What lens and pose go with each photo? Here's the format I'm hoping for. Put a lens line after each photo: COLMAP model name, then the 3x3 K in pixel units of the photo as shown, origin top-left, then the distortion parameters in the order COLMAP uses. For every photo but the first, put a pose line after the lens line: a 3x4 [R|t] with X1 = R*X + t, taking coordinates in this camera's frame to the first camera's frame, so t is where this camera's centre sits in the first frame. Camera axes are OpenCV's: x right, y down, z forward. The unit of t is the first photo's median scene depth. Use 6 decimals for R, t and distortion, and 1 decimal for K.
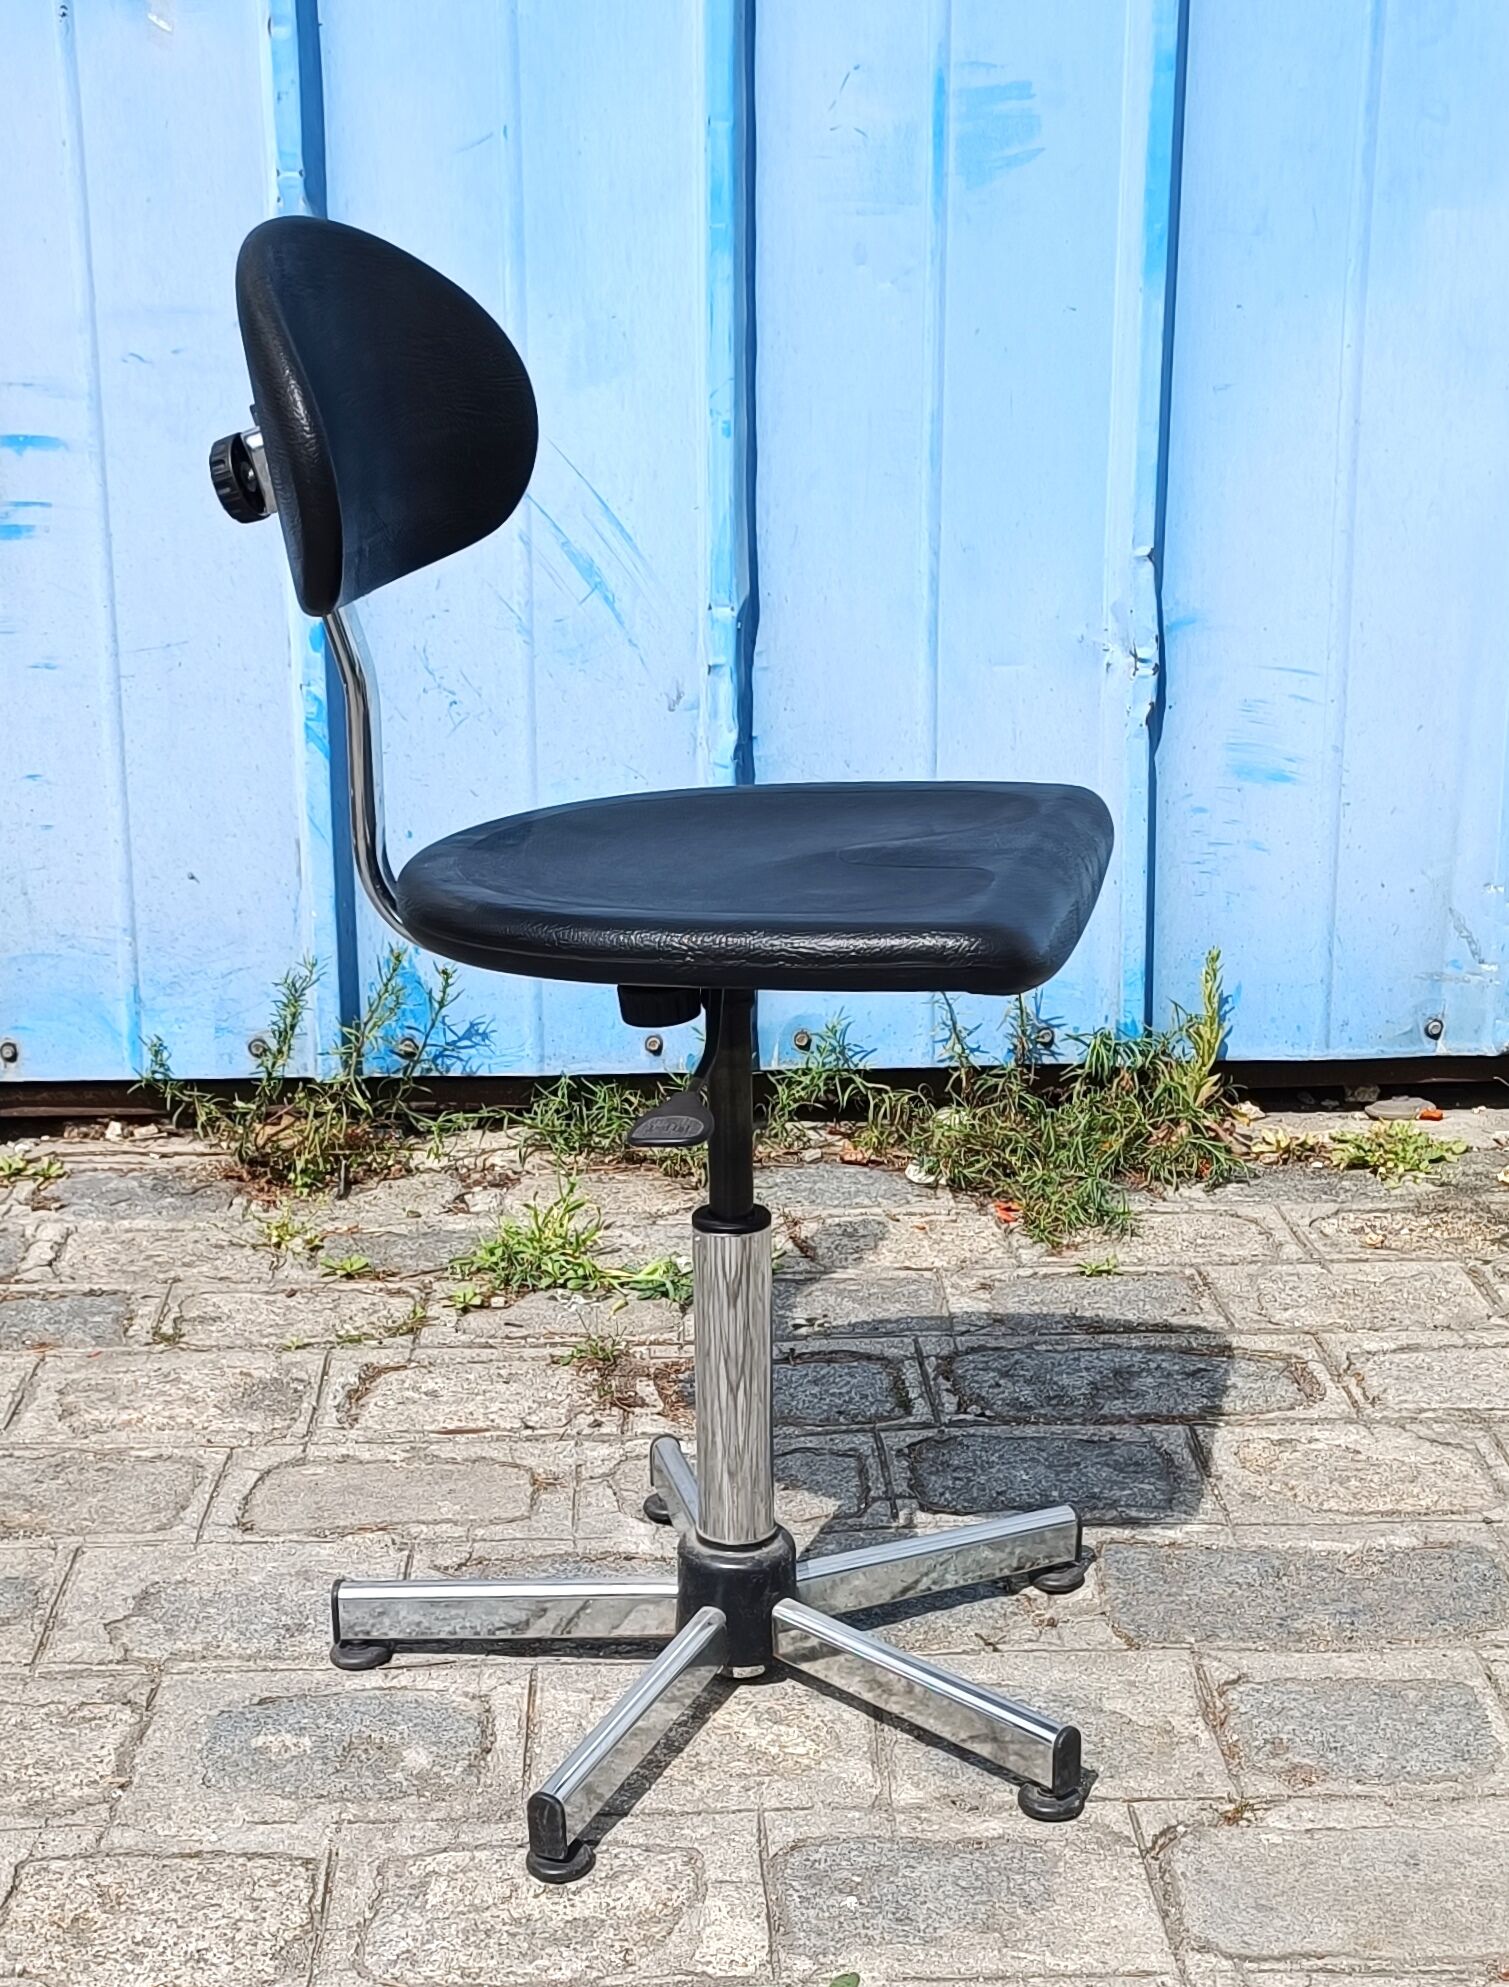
lens RADIAL K [[2769.5, 0, 704.0], [0, 2769.5, 1341.4], [0, 0, 1]] dist [0.173423, -0.682005]
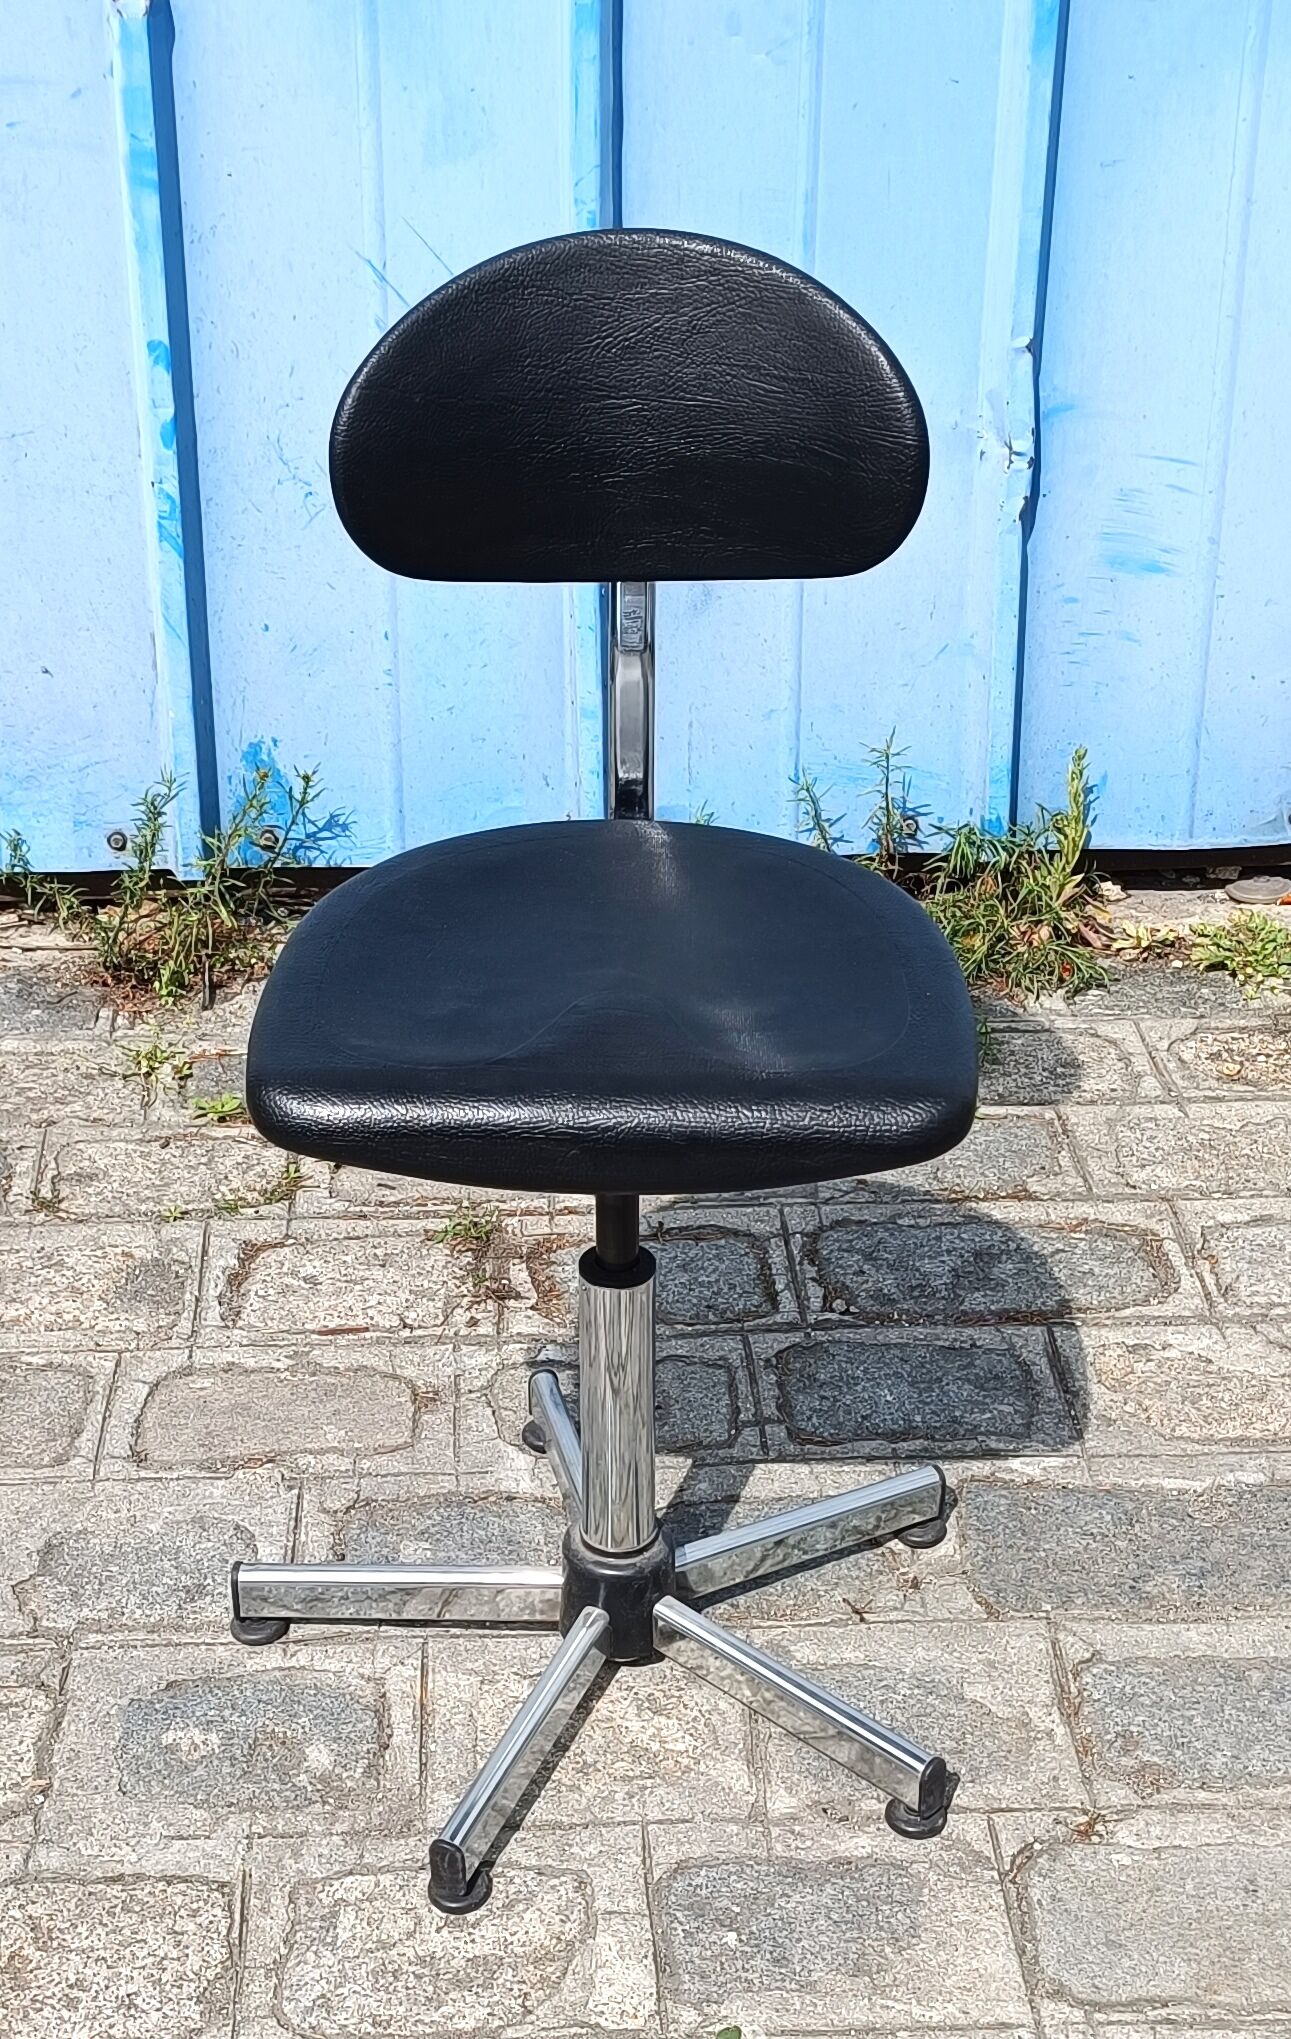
lens RADIAL K [[2821.6, 0, 568.8], [0, 2821.6, 1218.8], [0, 0, 1]] dist [0.174820, -0.430507]
pose [[0.999910, -0.003291, 0.012982, -0.015890], [0.001139, 0.986714, 0.162465, -0.170575], [-0.013344, -0.162435, 0.986629, -0.028045]]
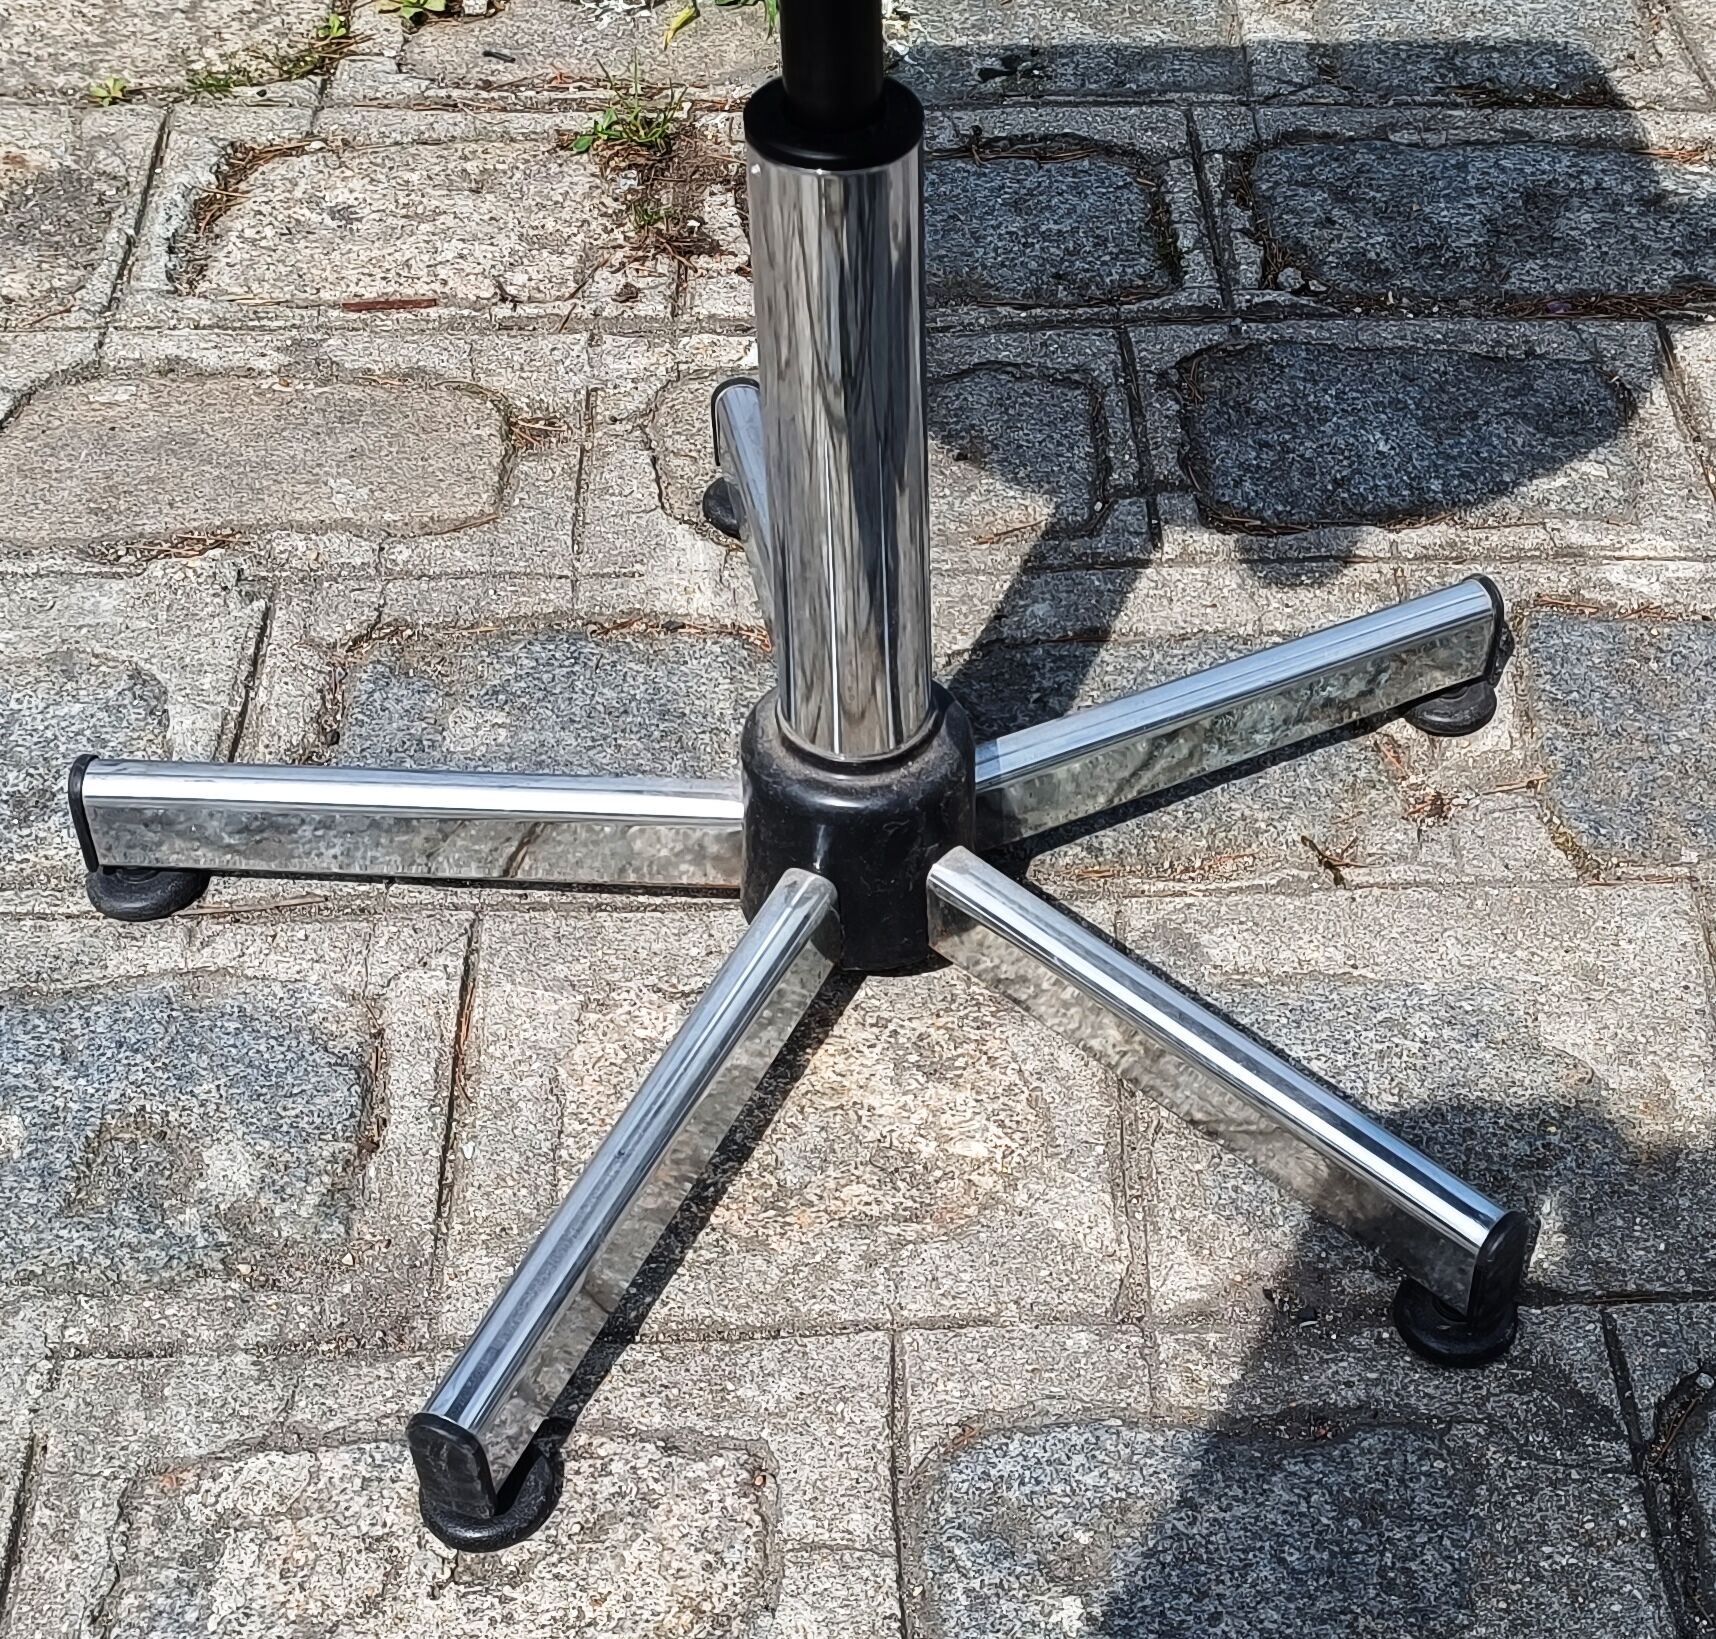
lens RADIAL K [[2952.4, 0, 1088.4], [0, 2952.4, 818.8], [0, 0, 1]] dist [-0.022806, 0.138693]
pose [[0.997395, 0.005262, 0.071948, 0.011535], [-0.029970, 0.937418, 0.346913, -0.078183], [-0.065620, -0.348165, 0.935134, 0.374296]]
